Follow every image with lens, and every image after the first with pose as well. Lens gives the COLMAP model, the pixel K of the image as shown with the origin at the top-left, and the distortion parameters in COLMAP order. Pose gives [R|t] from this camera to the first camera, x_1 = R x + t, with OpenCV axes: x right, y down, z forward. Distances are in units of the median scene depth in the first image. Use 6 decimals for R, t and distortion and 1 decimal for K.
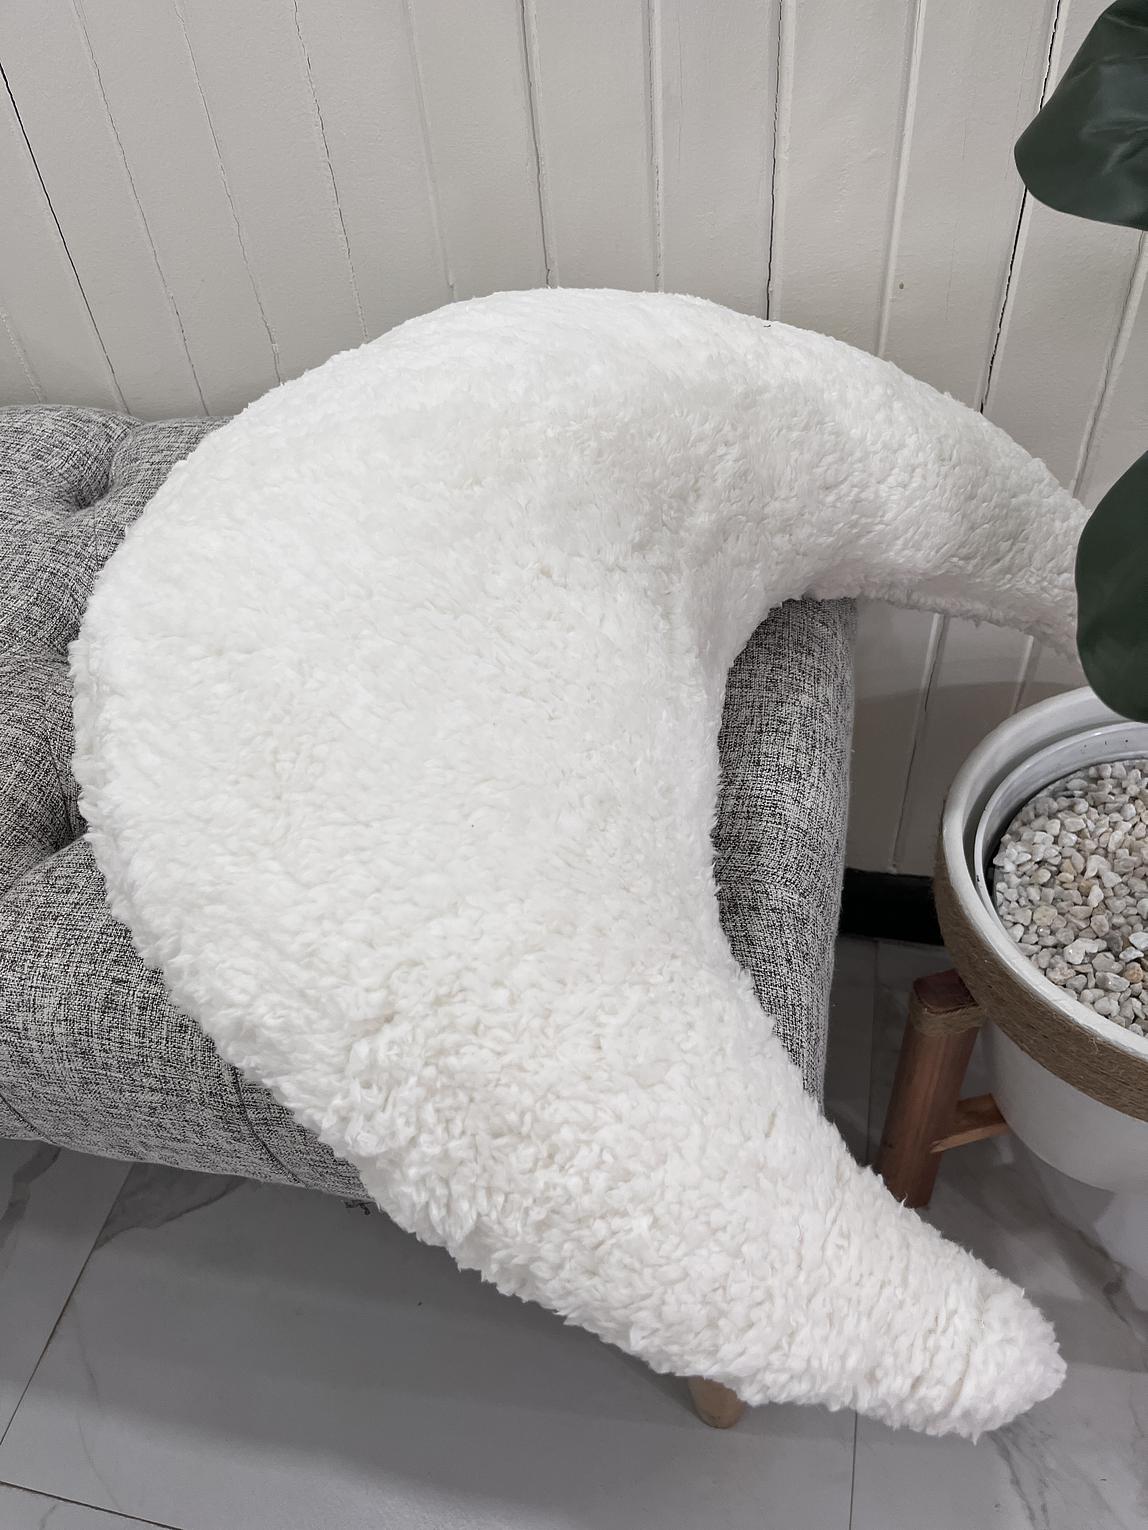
lens RADIAL K [[1196.7, 0, 568.3], [0, 1196.7, 770.7], [0, 0, 1]] dist [0.024984, -0.008564]
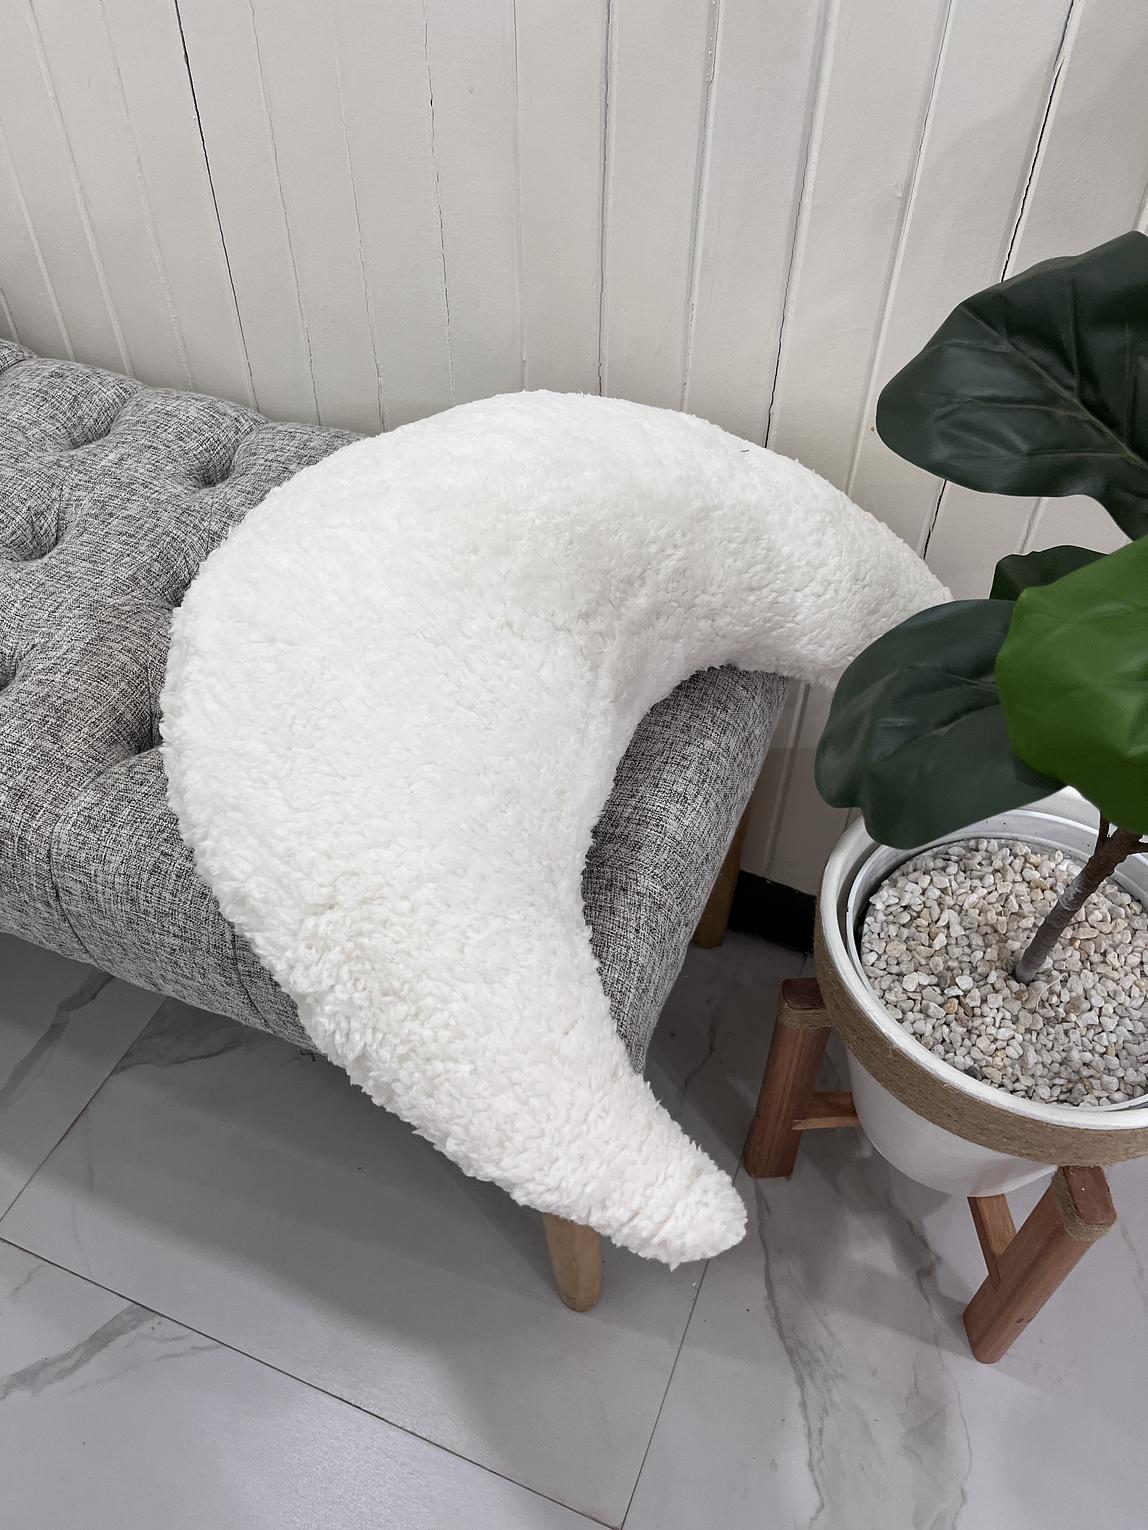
lens RADIAL K [[1196.7, 0, 568.3], [0, 1196.7, 770.7], [0, 0, 1]] dist [0.024984, -0.008564]
pose [[0.980996, 0.184998, -0.058497, 0.162881], [-0.183917, 0.982663, 0.023395, -0.042530], [0.061811, -0.012191, 0.998013, -0.396721]]
